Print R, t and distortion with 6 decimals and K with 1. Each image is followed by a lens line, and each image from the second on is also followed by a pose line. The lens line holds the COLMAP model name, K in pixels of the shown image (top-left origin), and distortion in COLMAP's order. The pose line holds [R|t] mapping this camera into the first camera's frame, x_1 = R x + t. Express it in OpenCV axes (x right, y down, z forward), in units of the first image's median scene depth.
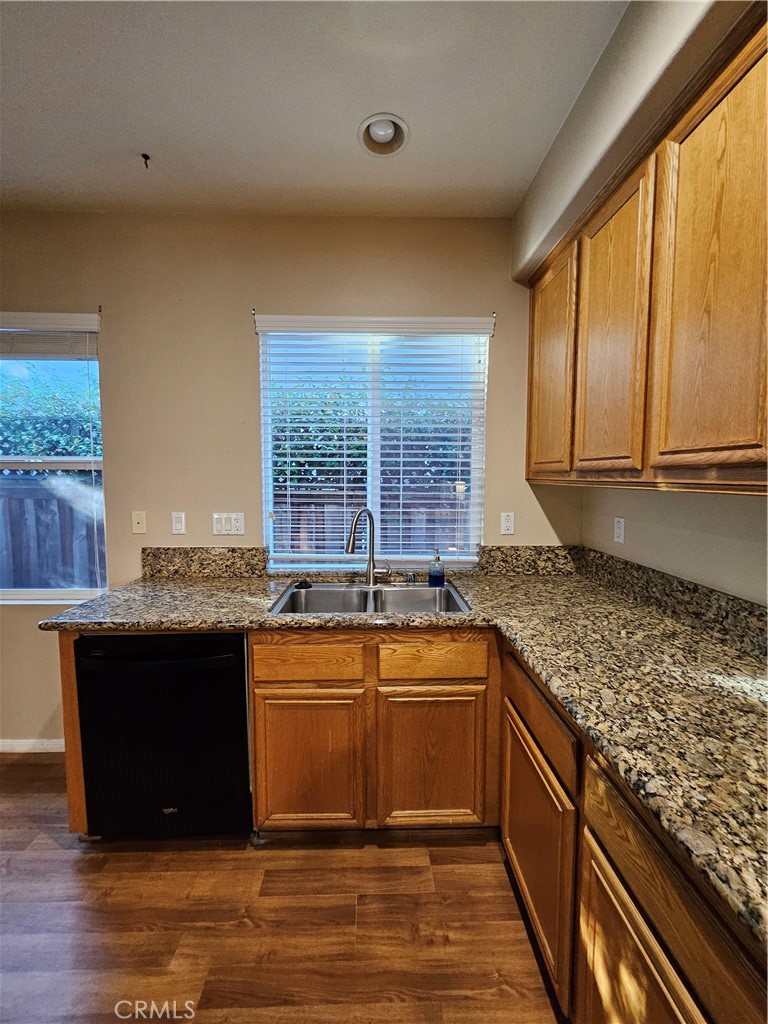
lens RADIAL K [[404.0, 0, 380.1], [0, 404.0, 502.1], [0, 0, 1]] dist [0.006544, -0.000342]
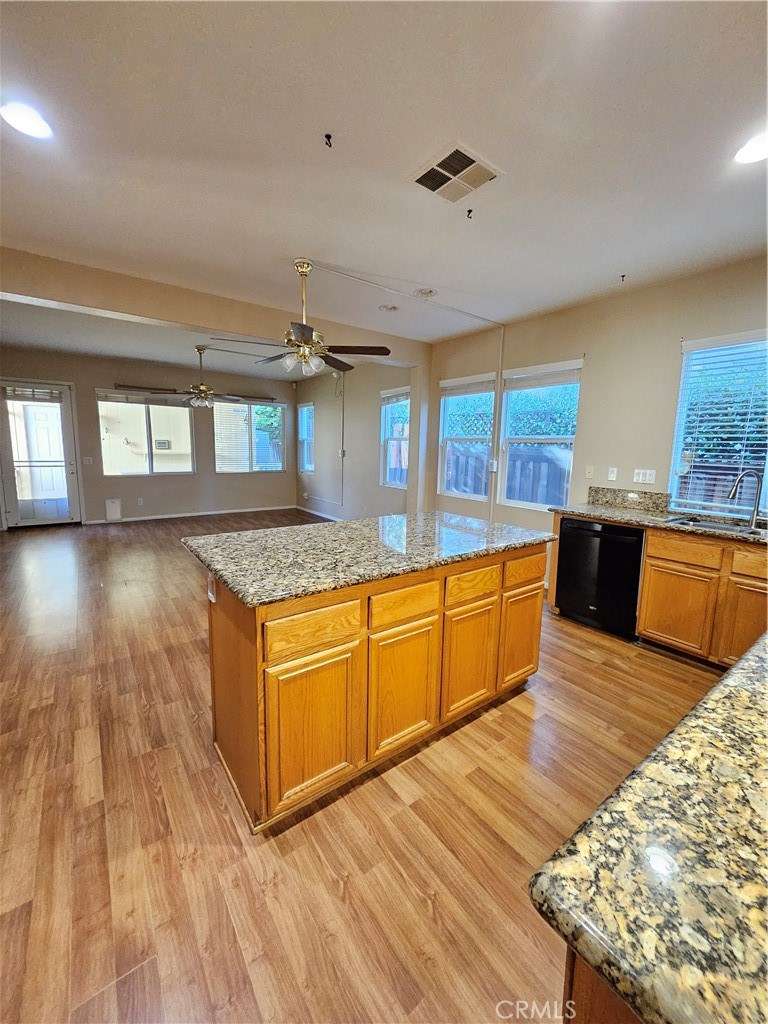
lens RADIAL K [[404.0, 0, 380.1], [0, 404.0, 502.1], [0, 0, 1]] dist [0.006544, -0.000342]
pose [[0.575165, 0.124450, -0.808515, 0.431197], [-0.075611, 0.992217, 0.098937, 0.094330], [0.814535, 0.004227, 0.580099, -1.015070]]
